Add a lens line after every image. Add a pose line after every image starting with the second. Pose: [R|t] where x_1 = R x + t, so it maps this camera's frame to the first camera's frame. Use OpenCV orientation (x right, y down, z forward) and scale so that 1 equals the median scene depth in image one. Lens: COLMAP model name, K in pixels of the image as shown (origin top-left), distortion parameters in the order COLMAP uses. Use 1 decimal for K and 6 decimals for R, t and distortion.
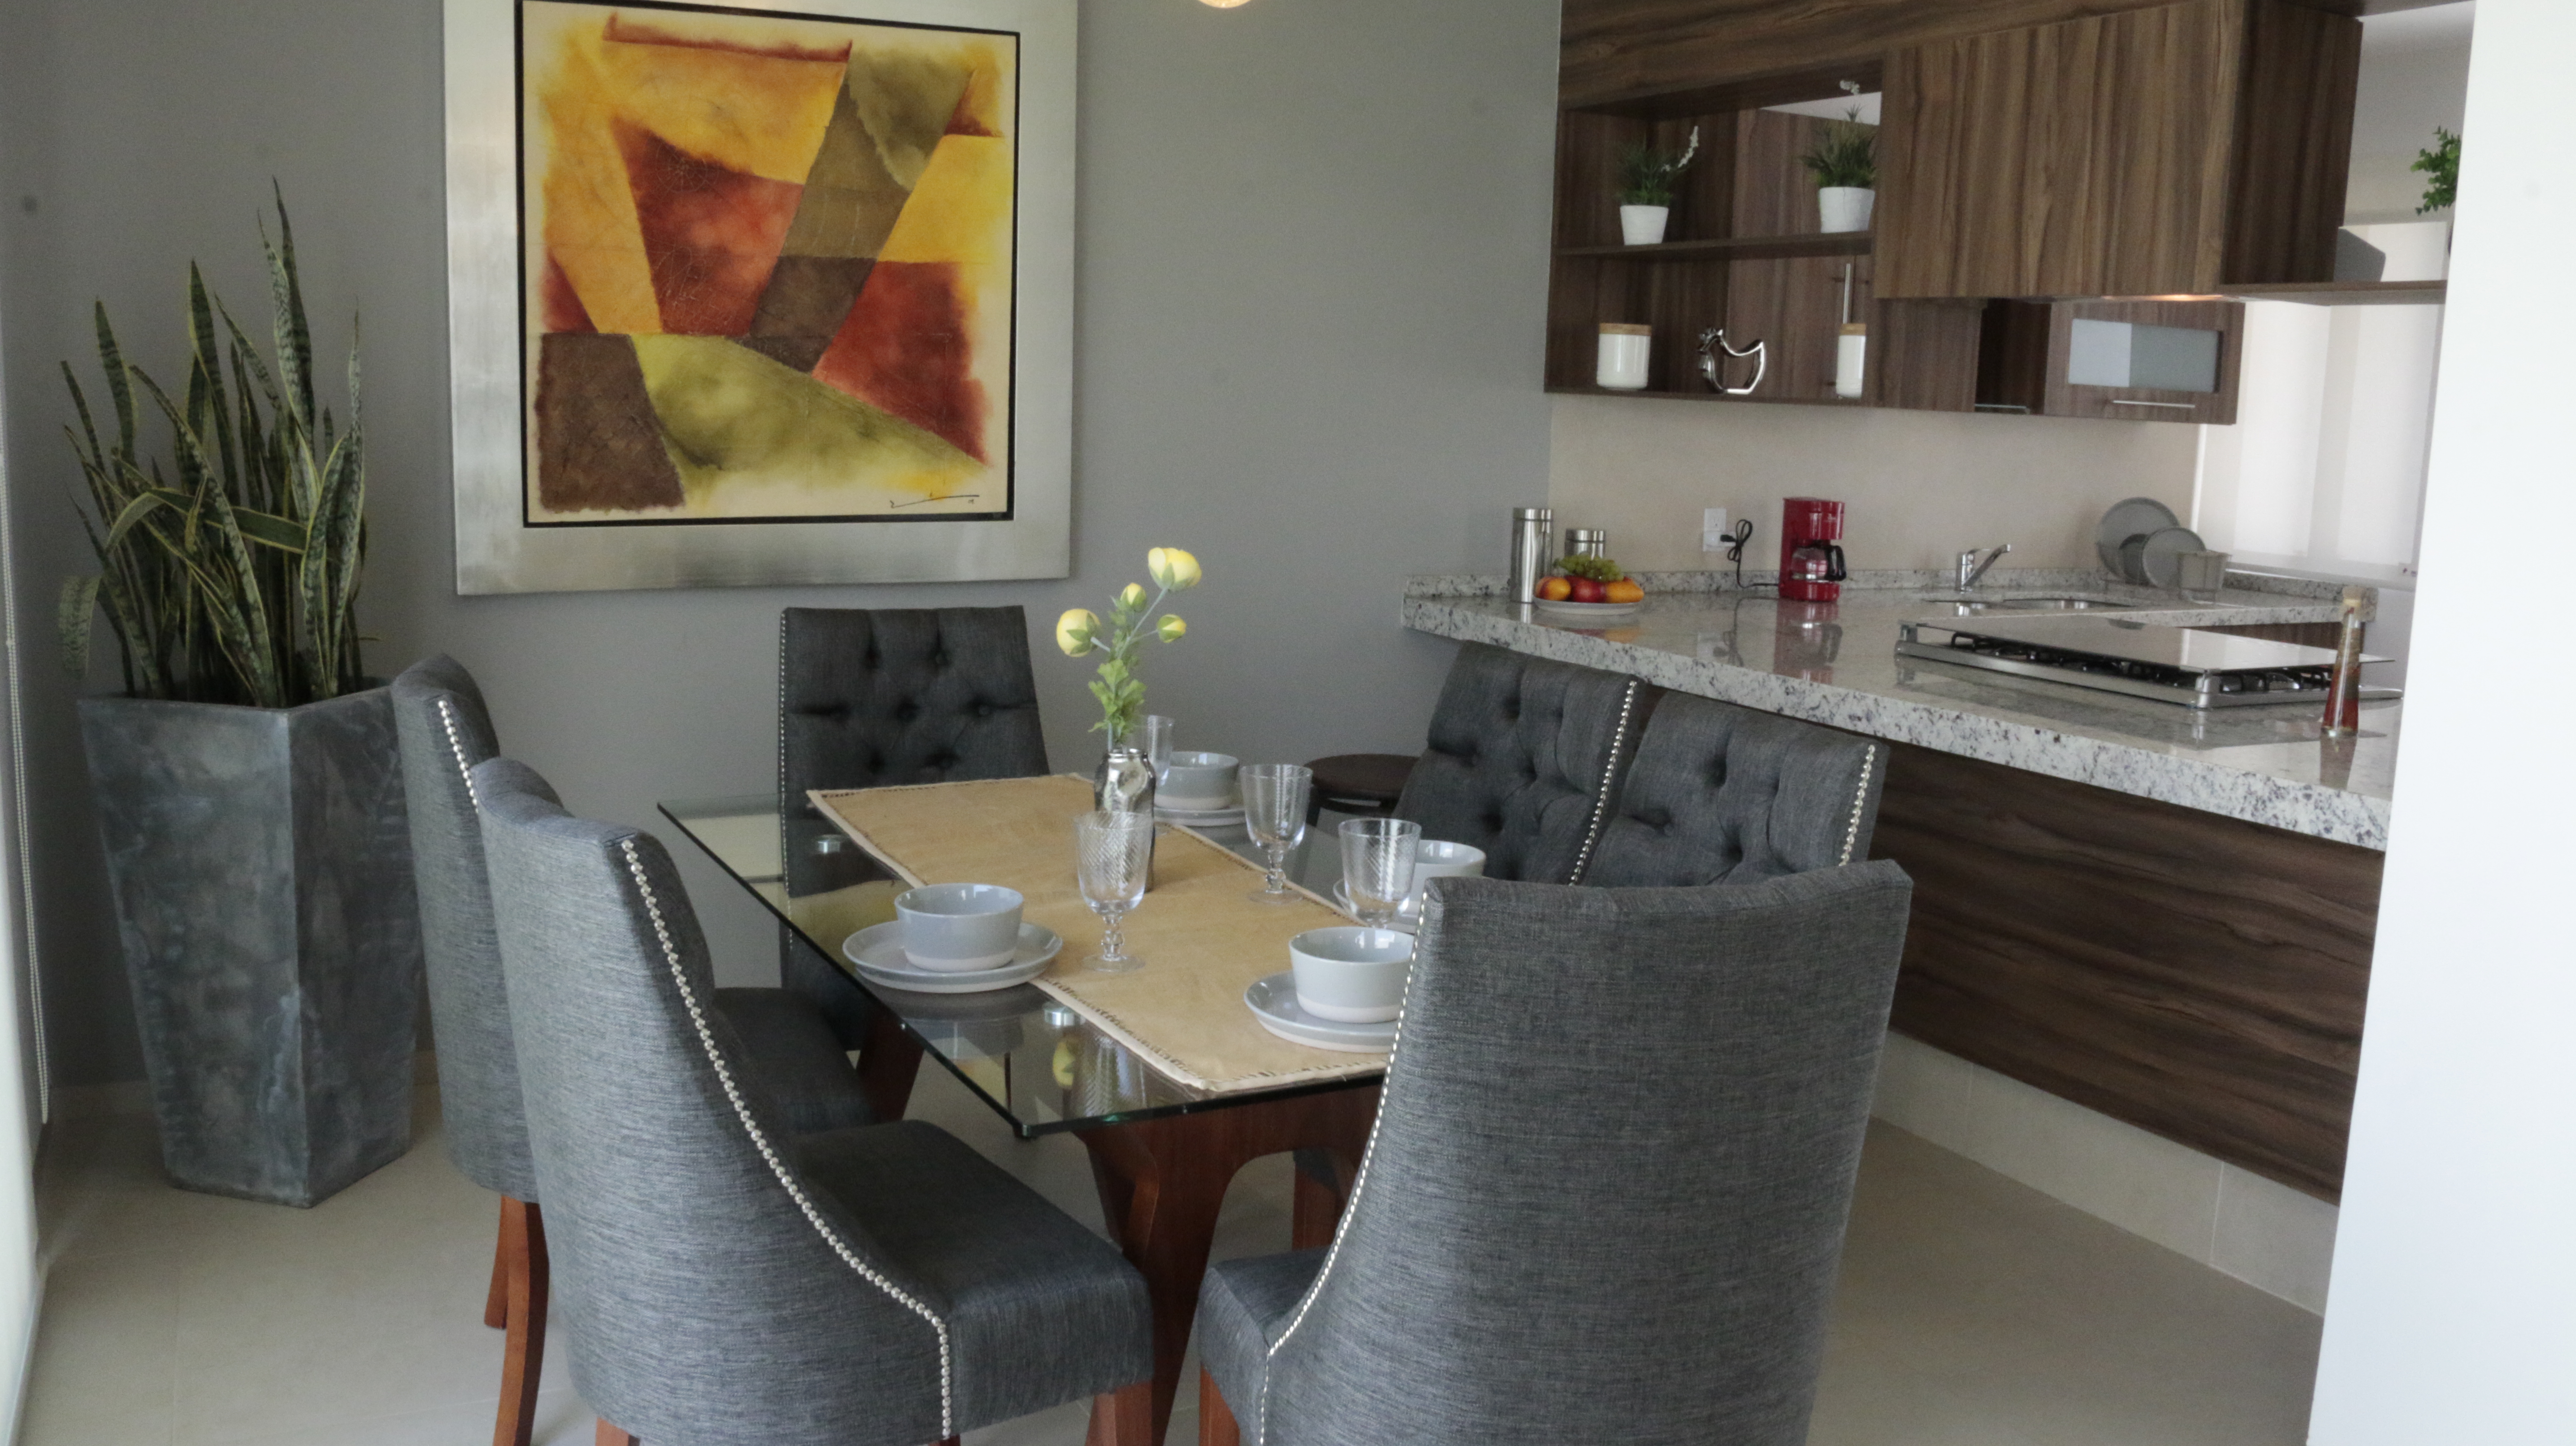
lens RADIAL K [[2173.9, 0, 1288.4], [0, 2173.9, 719.9], [0, 0, 1]] dist [-0.110870, -0.002309]
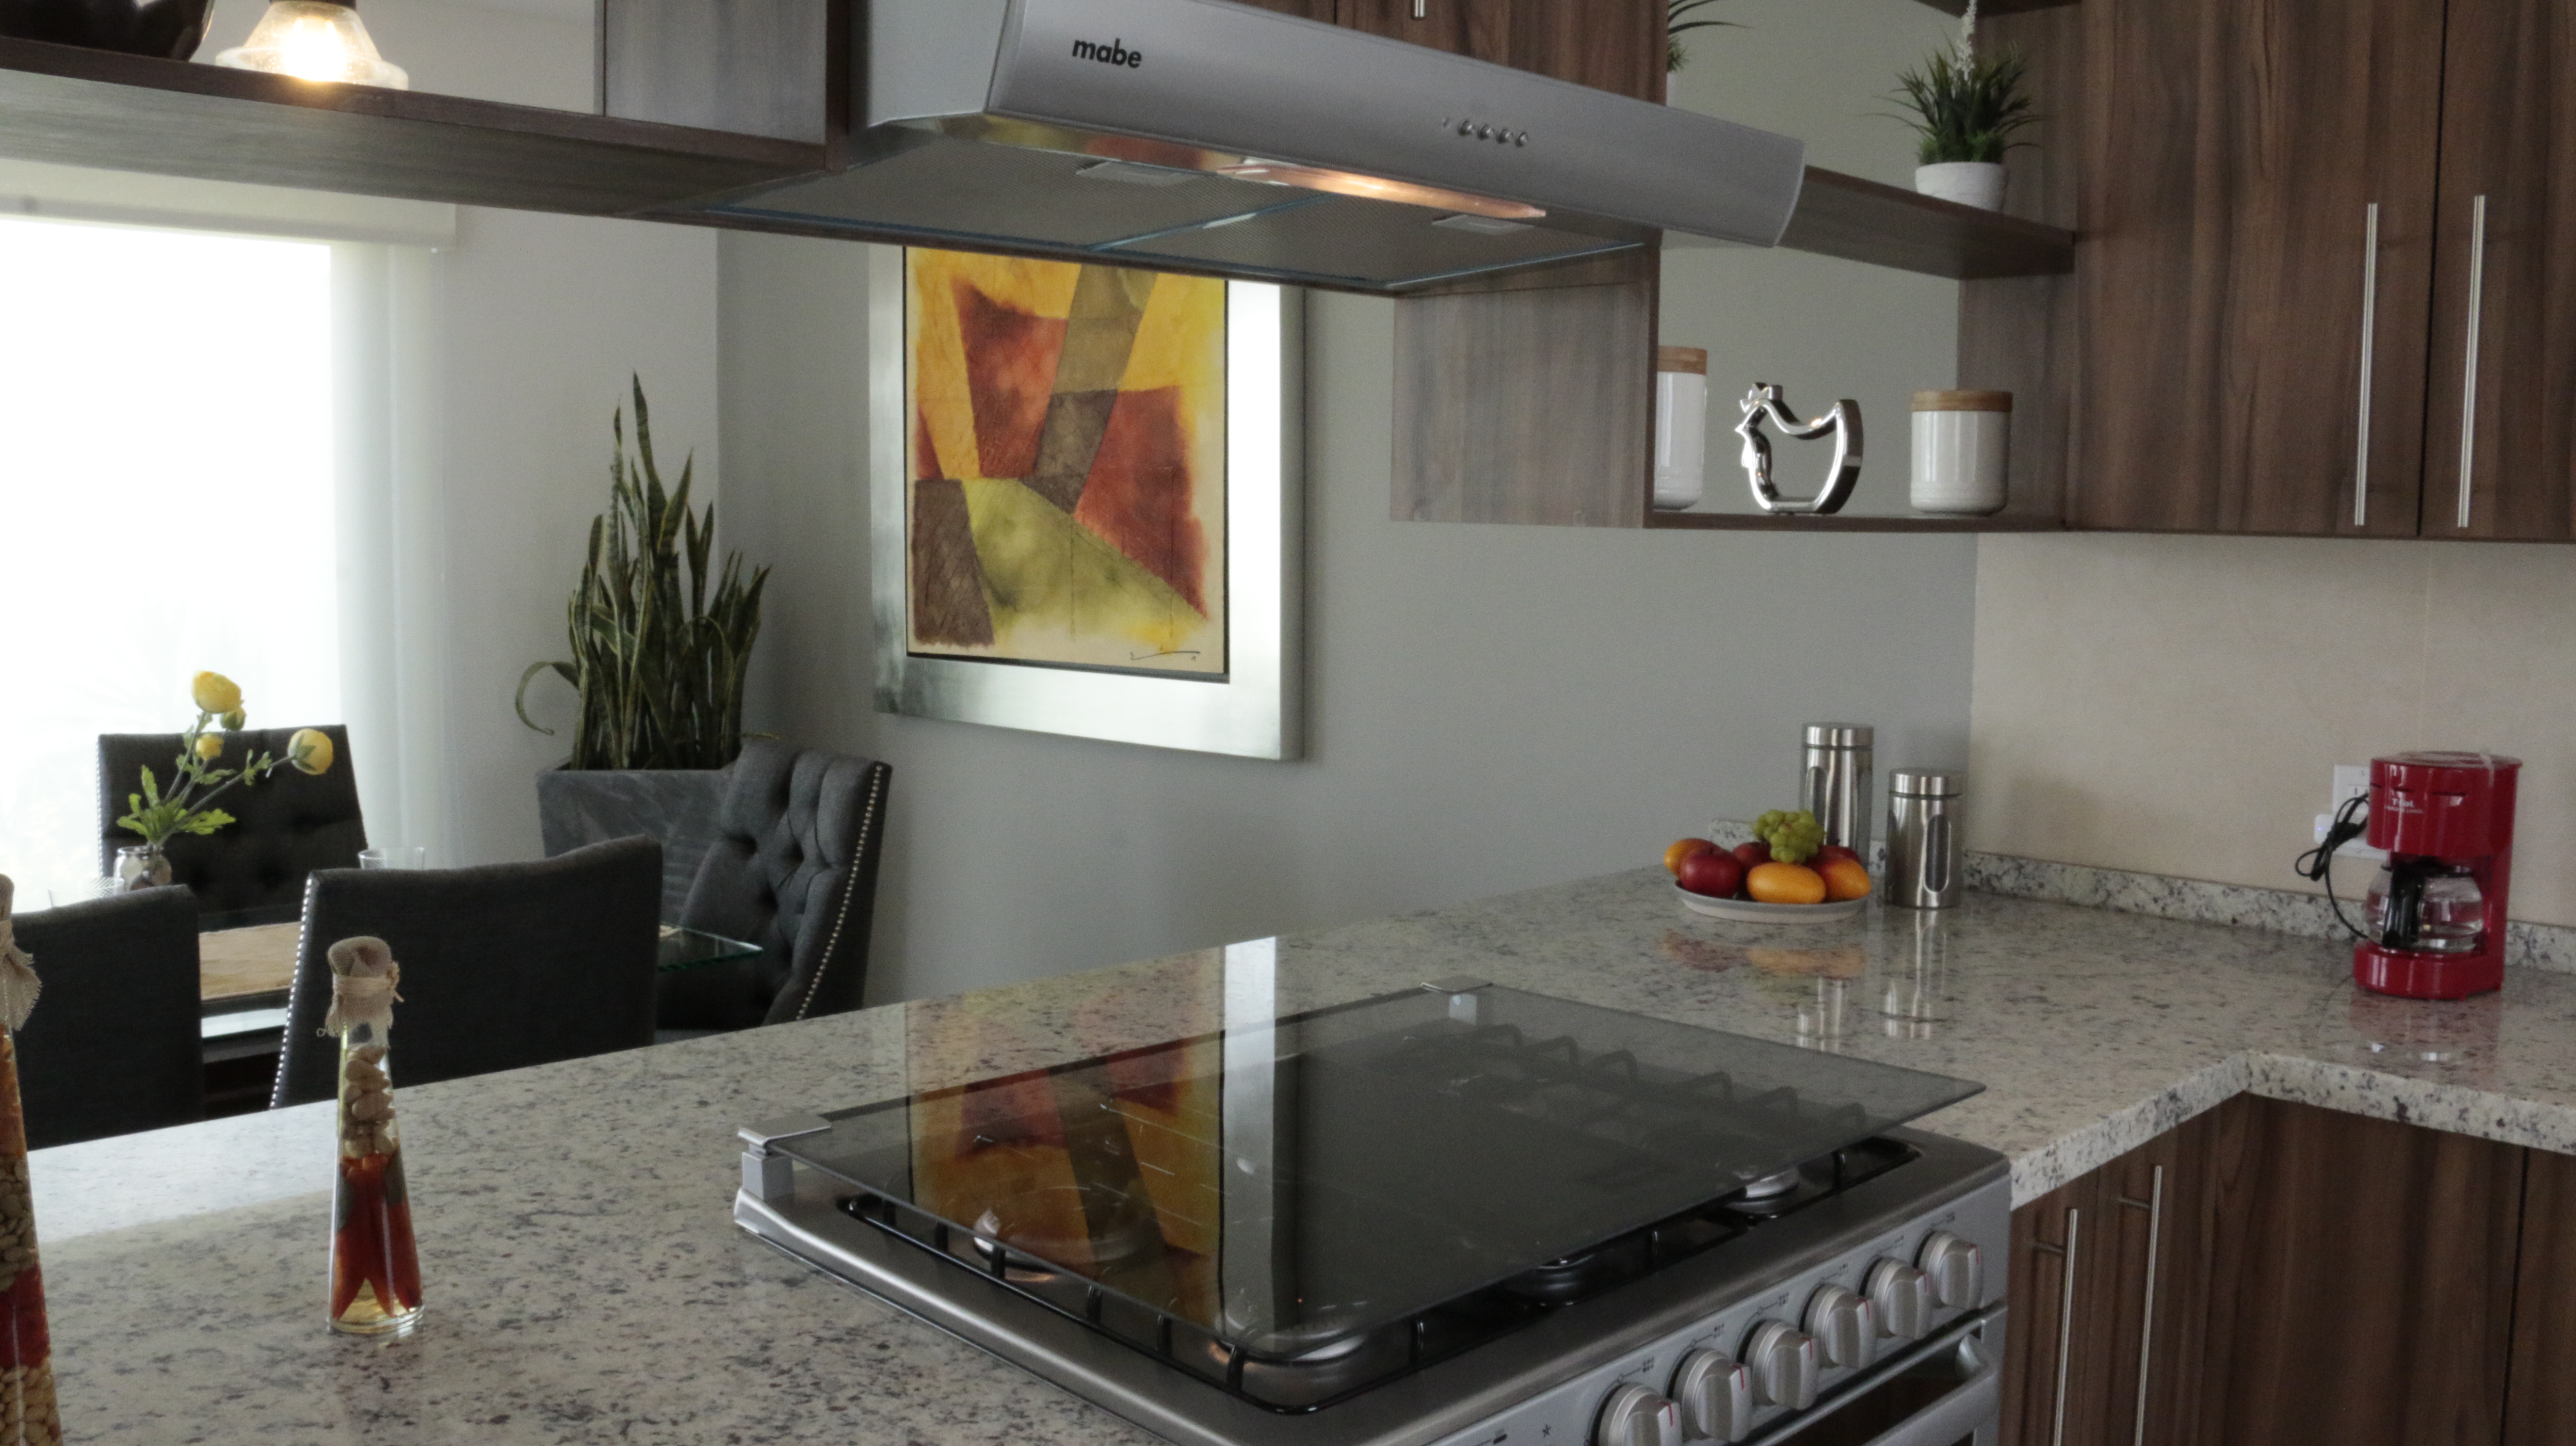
lens RADIAL K [[2173.9, 0, 1287.4], [0, 2173.9, 724.3], [0, 0, 1]] dist [-0.110870, -0.002309]
pose [[0.288275, 0.065558, -0.955301, 0.741984], [-0.153705, 0.987885, 0.021411, -0.105337], [0.945131, 0.140662, 0.294859, 0.831146]]
